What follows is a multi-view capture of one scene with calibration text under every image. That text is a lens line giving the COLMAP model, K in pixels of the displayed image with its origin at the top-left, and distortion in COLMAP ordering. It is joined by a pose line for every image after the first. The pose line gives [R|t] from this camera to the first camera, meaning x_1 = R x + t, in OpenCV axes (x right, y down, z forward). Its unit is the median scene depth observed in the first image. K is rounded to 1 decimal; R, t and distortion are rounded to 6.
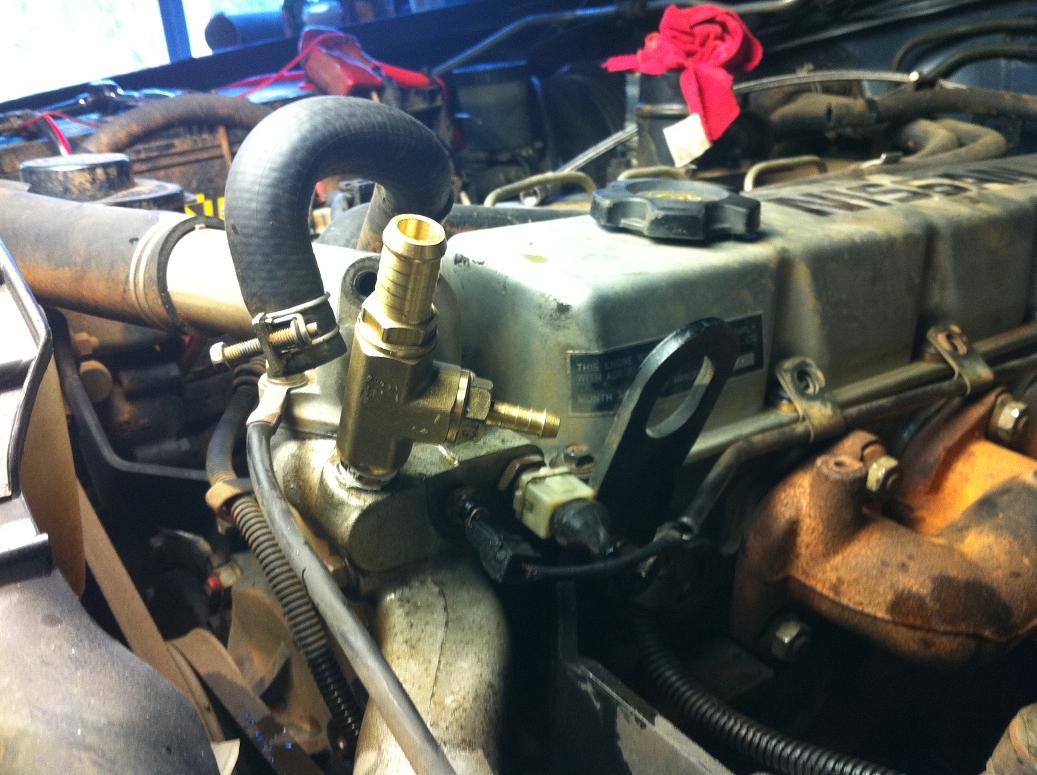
lens RADIAL K [[994.1, 0, 536.5], [0, 994.1, 424.8], [0, 0, 1]] dist [0.078918, -0.347965]
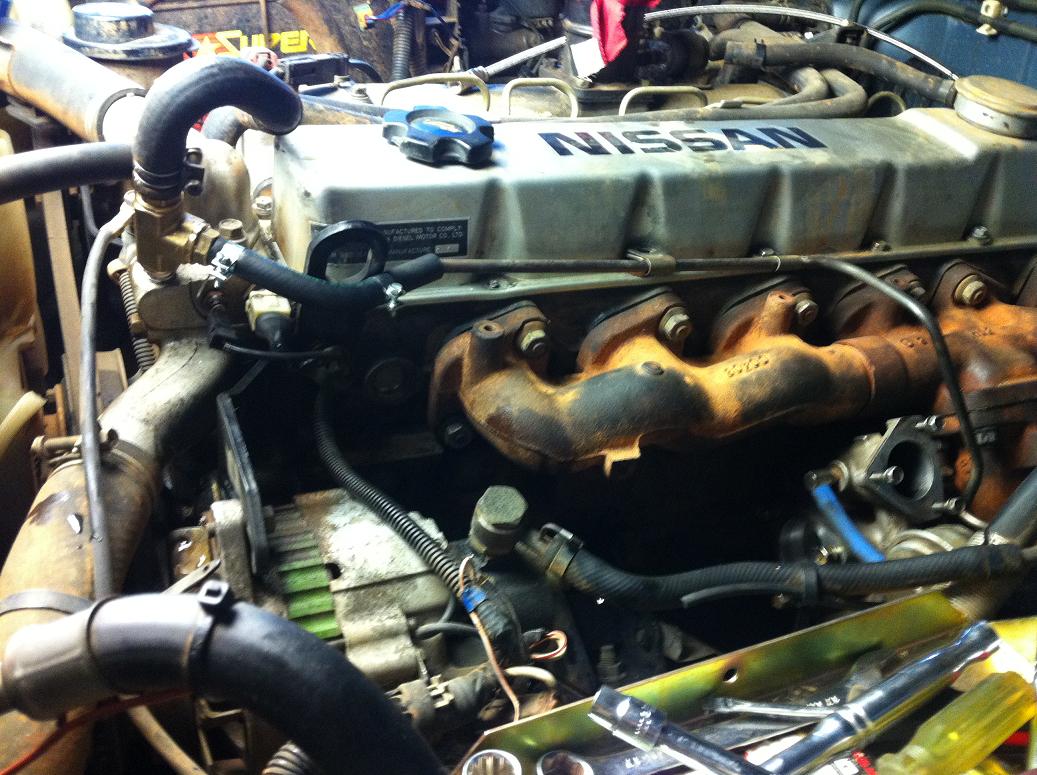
lens RADIAL K [[970.5, 0, 542.2], [0, 970.5, 417.7], [0, 0, 1]] dist [0.083676, -0.273252]
pose [[0.968154, 0.218727, -0.121801, 0.547135], [-0.193374, 0.962339, 0.191076, -0.118952], [0.159008, -0.161438, 0.973989, -0.431891]]
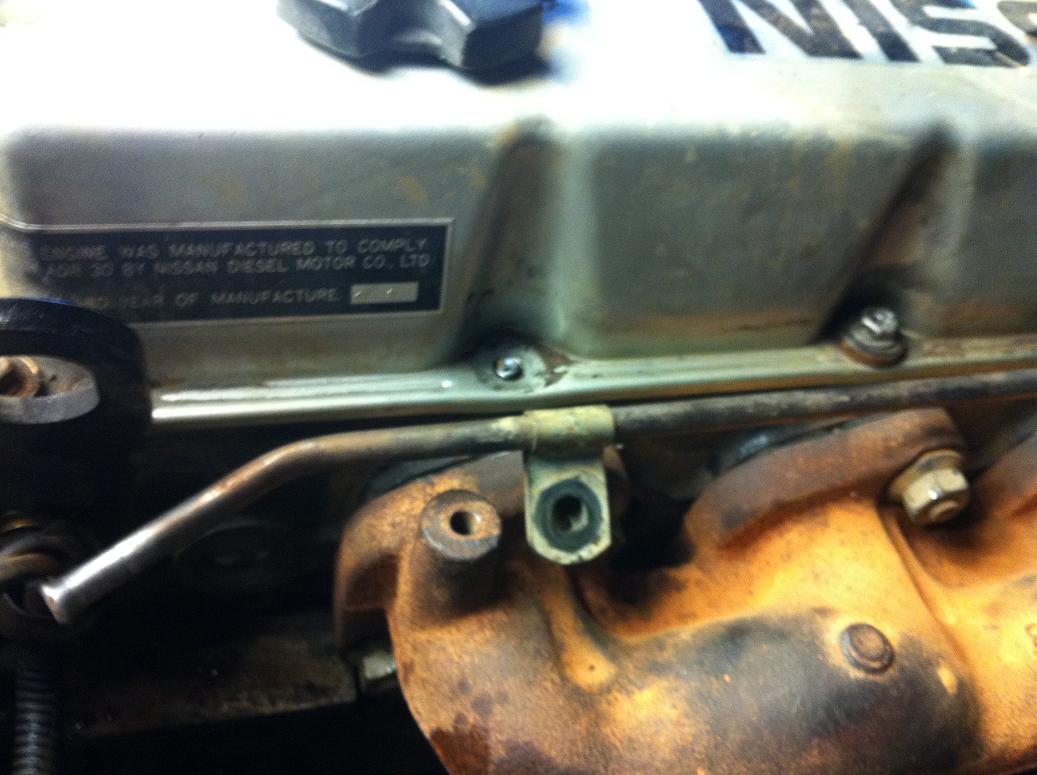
lens RADIAL K [[946.8, 0, 547.8], [0, 946.8, 384.3], [0, 0, 1]] dist [0.071439, -0.258234]
pose [[0.906761, 0.389792, -0.160771, 0.374085], [-0.298653, 0.862899, 0.407690, -0.251381], [0.297644, -0.321663, 0.898856, 0.490584]]
